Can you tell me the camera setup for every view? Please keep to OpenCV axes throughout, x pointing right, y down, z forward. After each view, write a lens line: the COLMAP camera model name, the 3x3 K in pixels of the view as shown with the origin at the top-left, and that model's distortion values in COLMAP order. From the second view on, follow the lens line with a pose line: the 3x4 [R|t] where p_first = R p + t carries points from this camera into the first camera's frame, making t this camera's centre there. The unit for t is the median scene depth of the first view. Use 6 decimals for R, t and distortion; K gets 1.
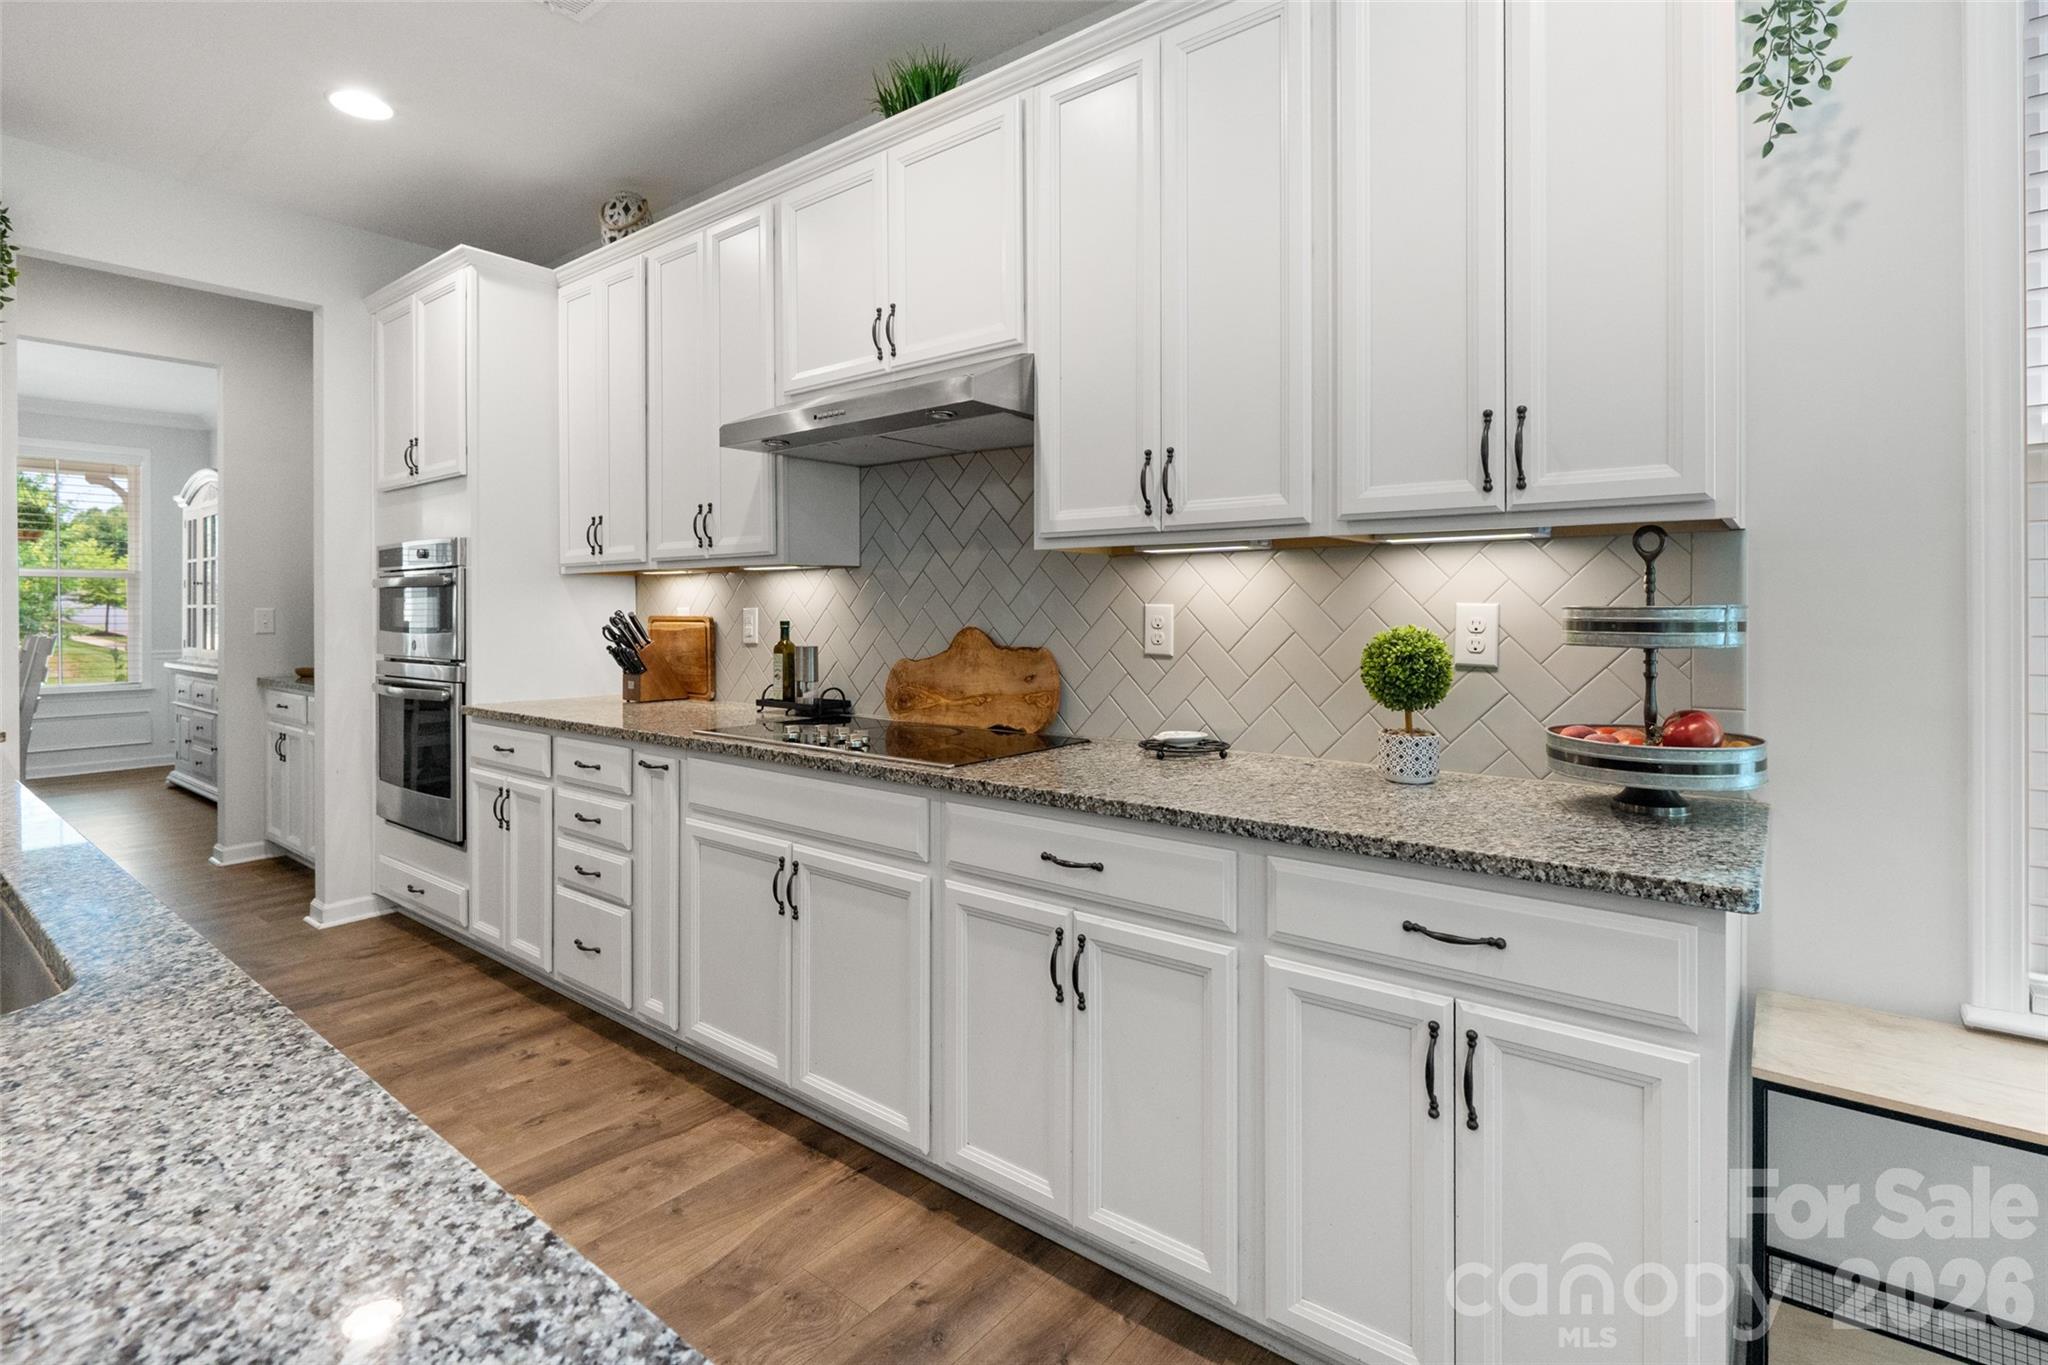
lens RADIAL K [[982.0, 0, 1026.4], [0, 982.0, 610.2], [0, 0, 1]] dist [-0.006423, -0.000318]
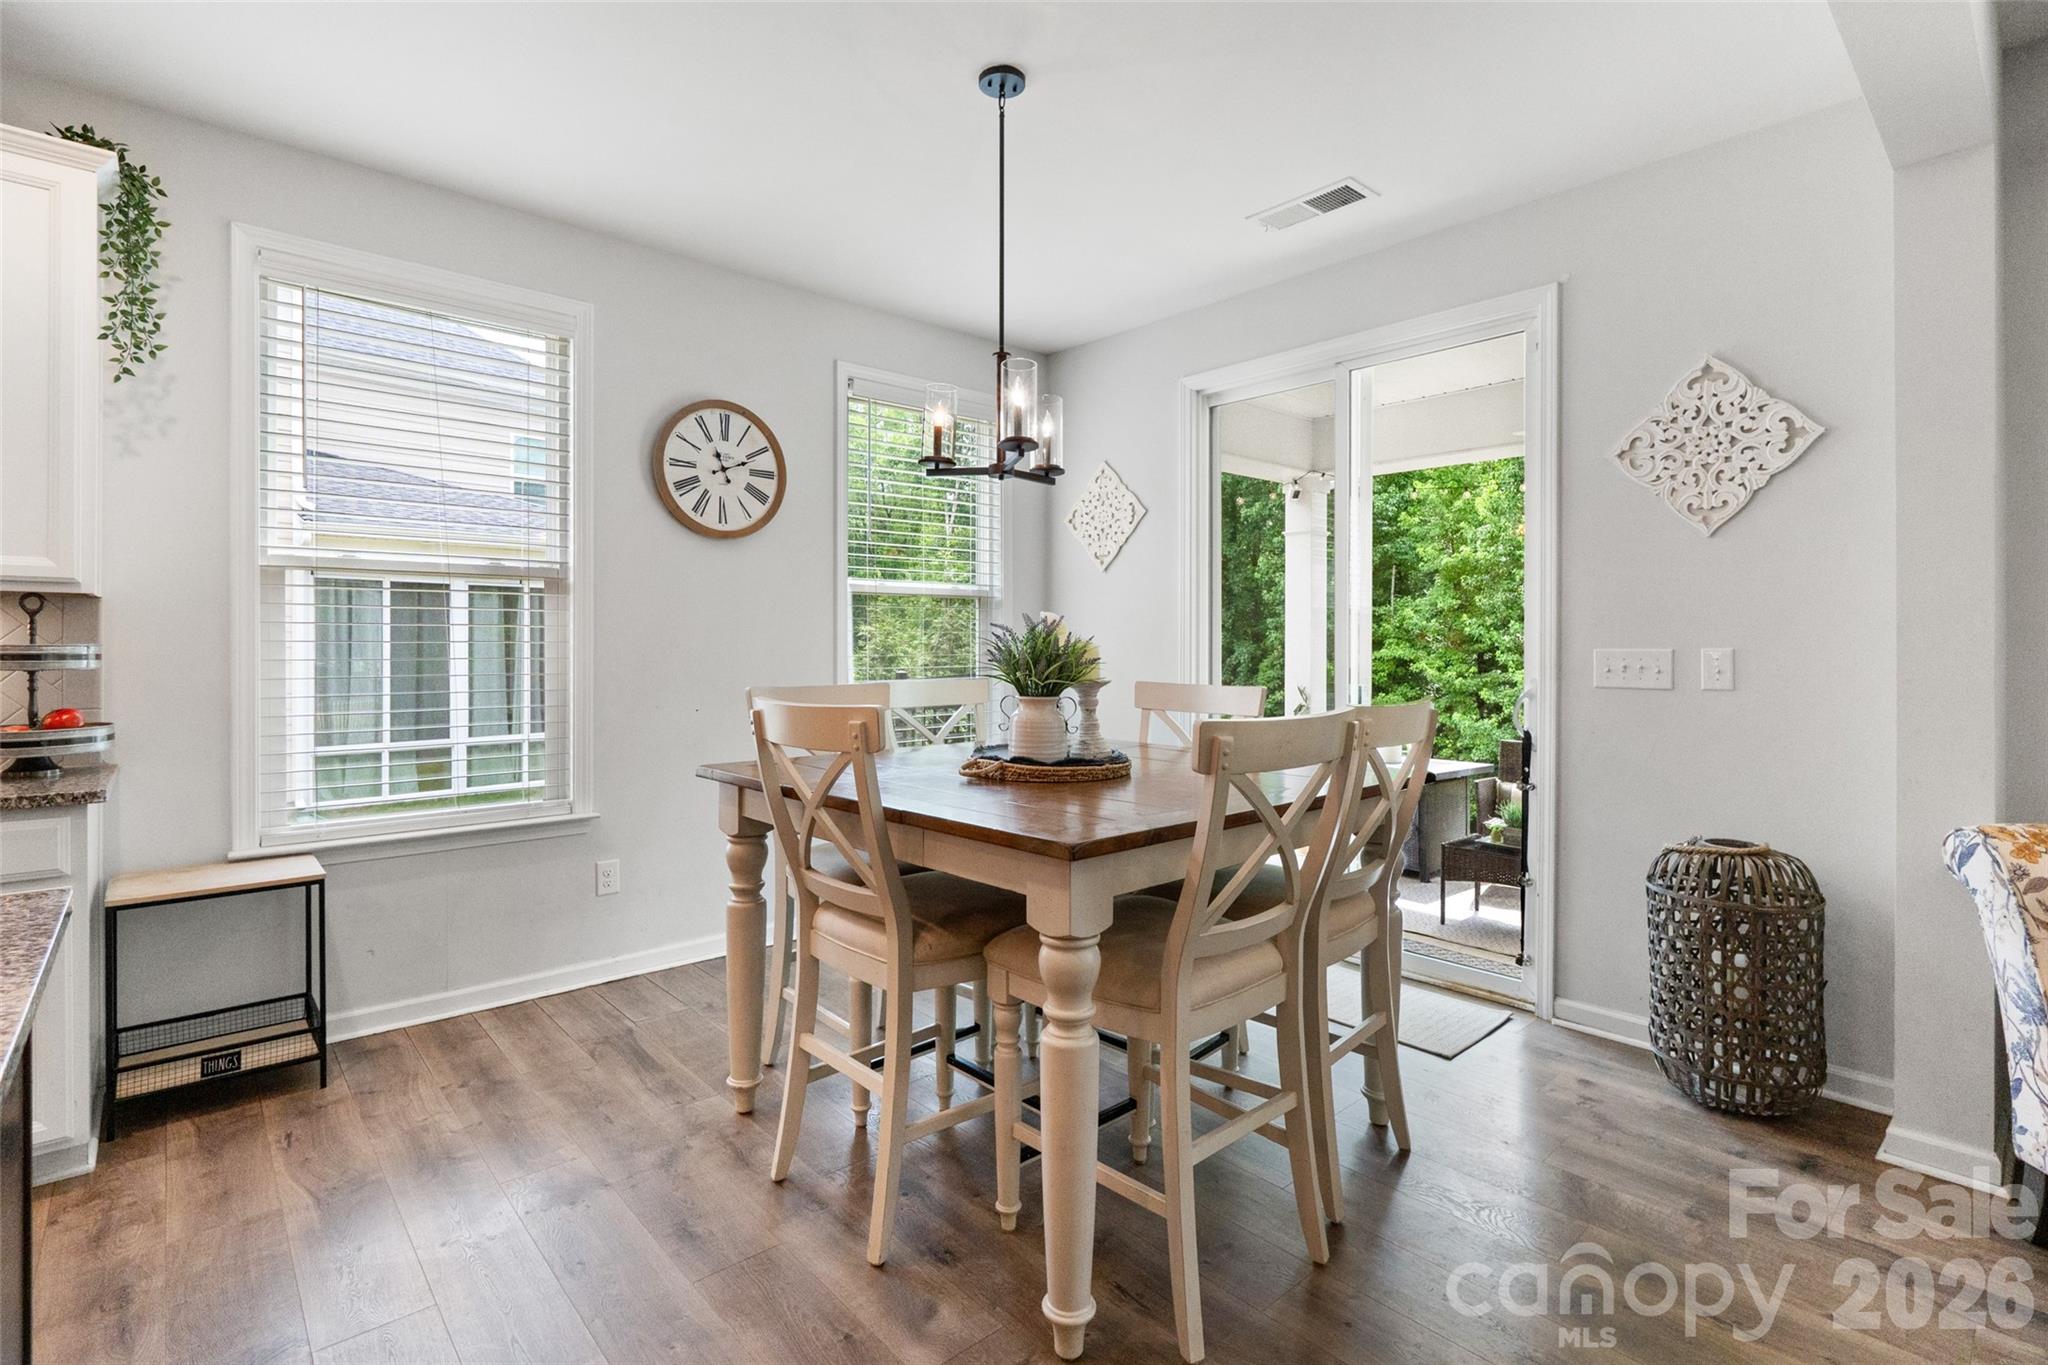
lens RADIAL K [[955.9, 0, 1023.5], [0, 955.9, 646.4], [0, 0, 1]] dist [-0.004674, -0.000187]
pose [[0.171845, 0.004835, 0.985112, -0.388700], [0.002296, 0.999983, -0.005308, 0.007147], [-0.985121, 0.003174, 0.171831, -0.542652]]
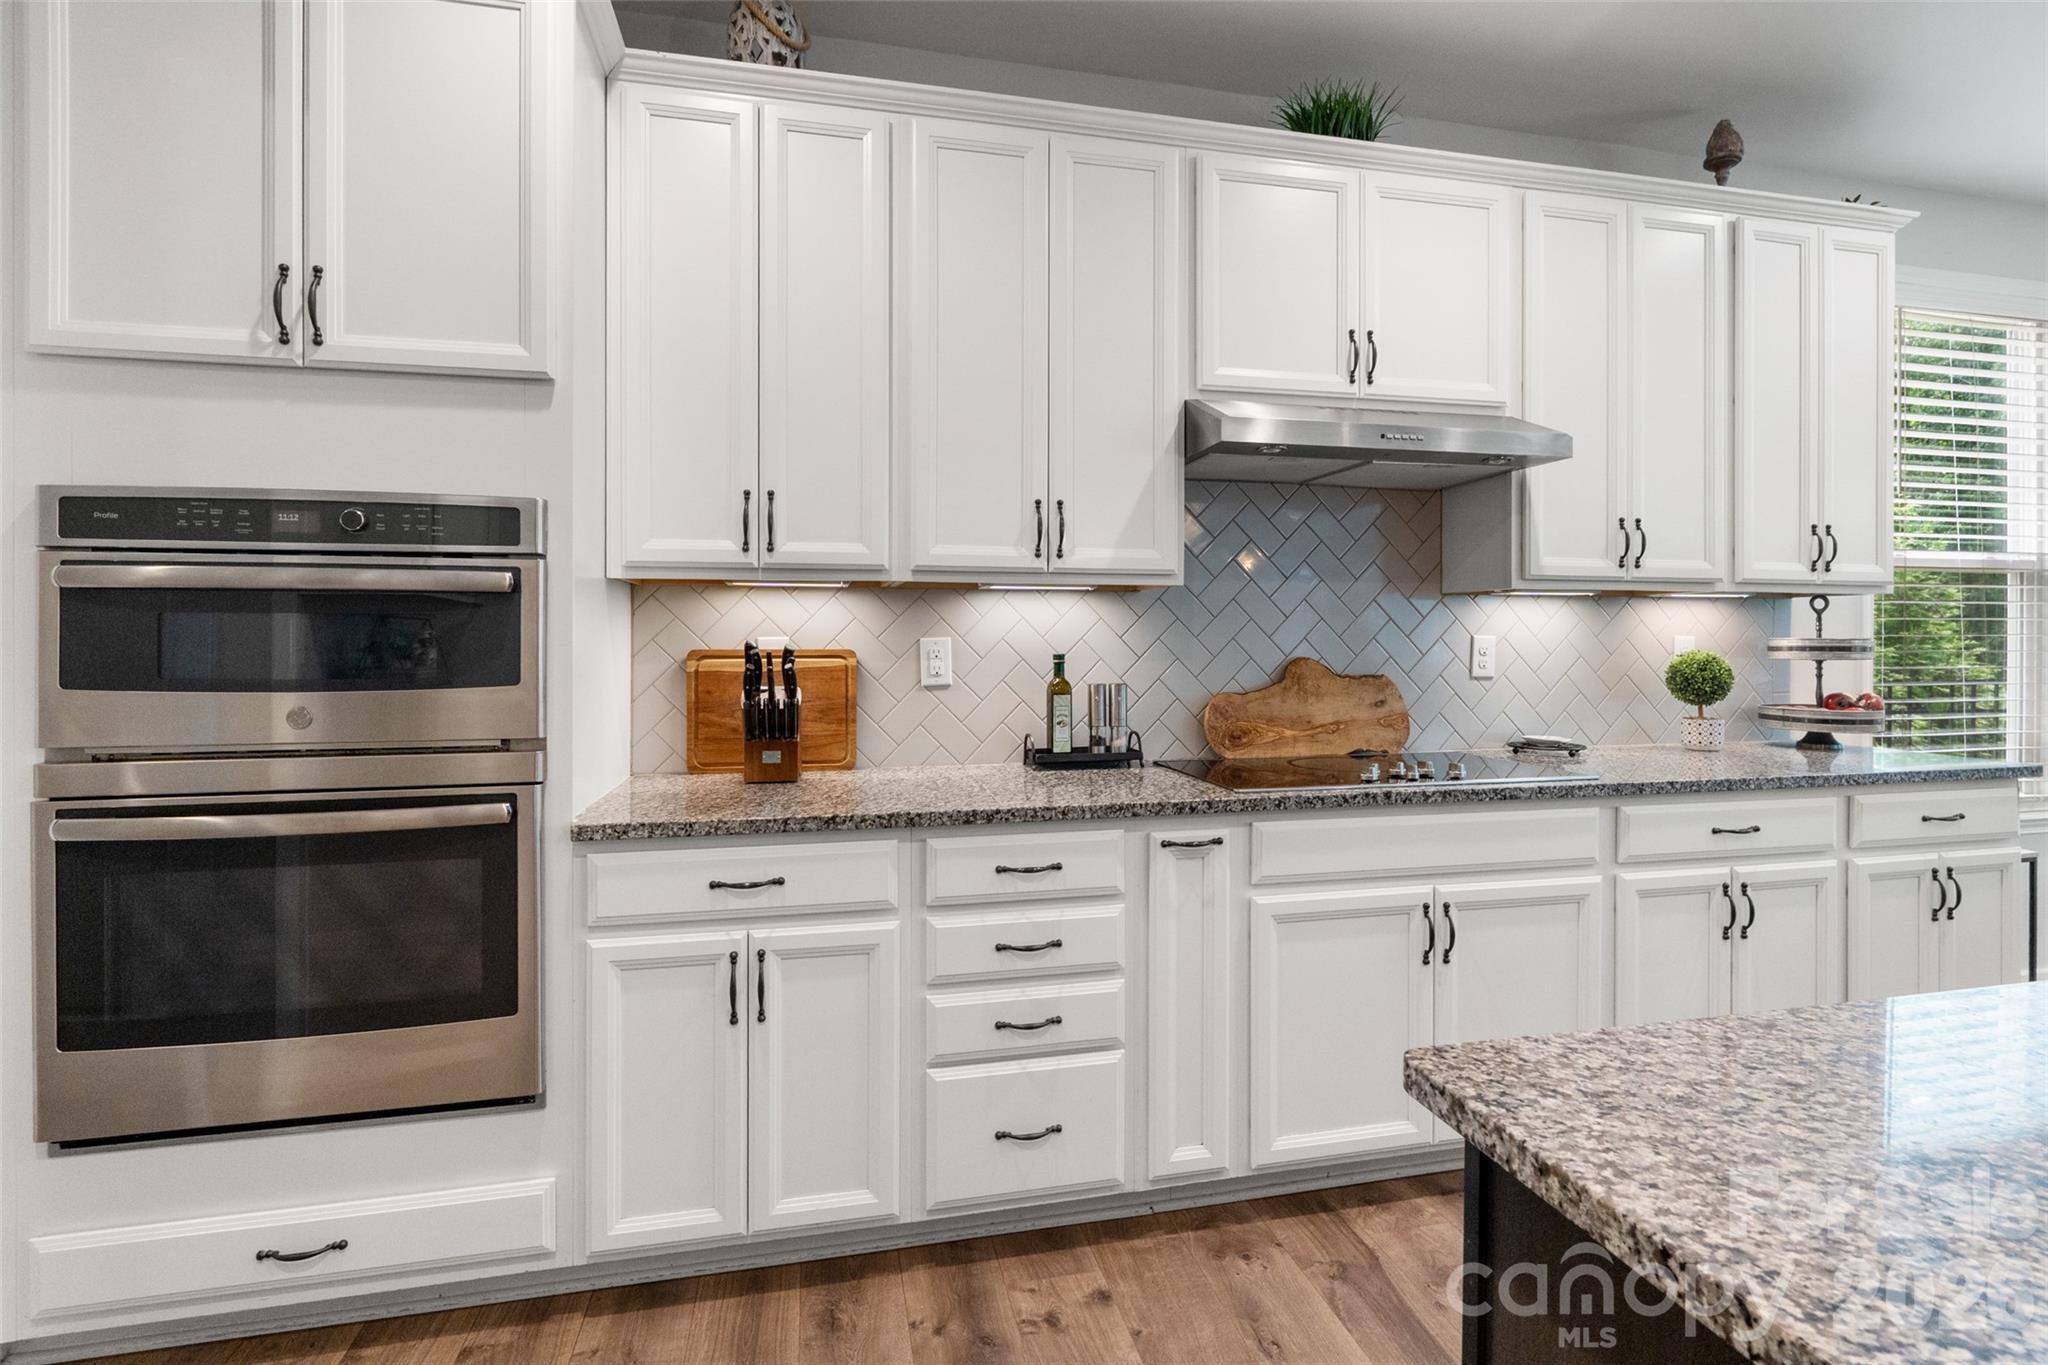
lens RADIAL K [[955.9, 0, 1023.5], [0, 955.9, 646.4], [0, 0, 1]] dist [-0.004674, -0.000187]
pose [[0.625569, 0.009451, 0.780112, -1.153076], [0.004456, 0.999867, -0.015686, 0.022418], [-0.780156, 0.013289, 0.625443, 0.695905]]
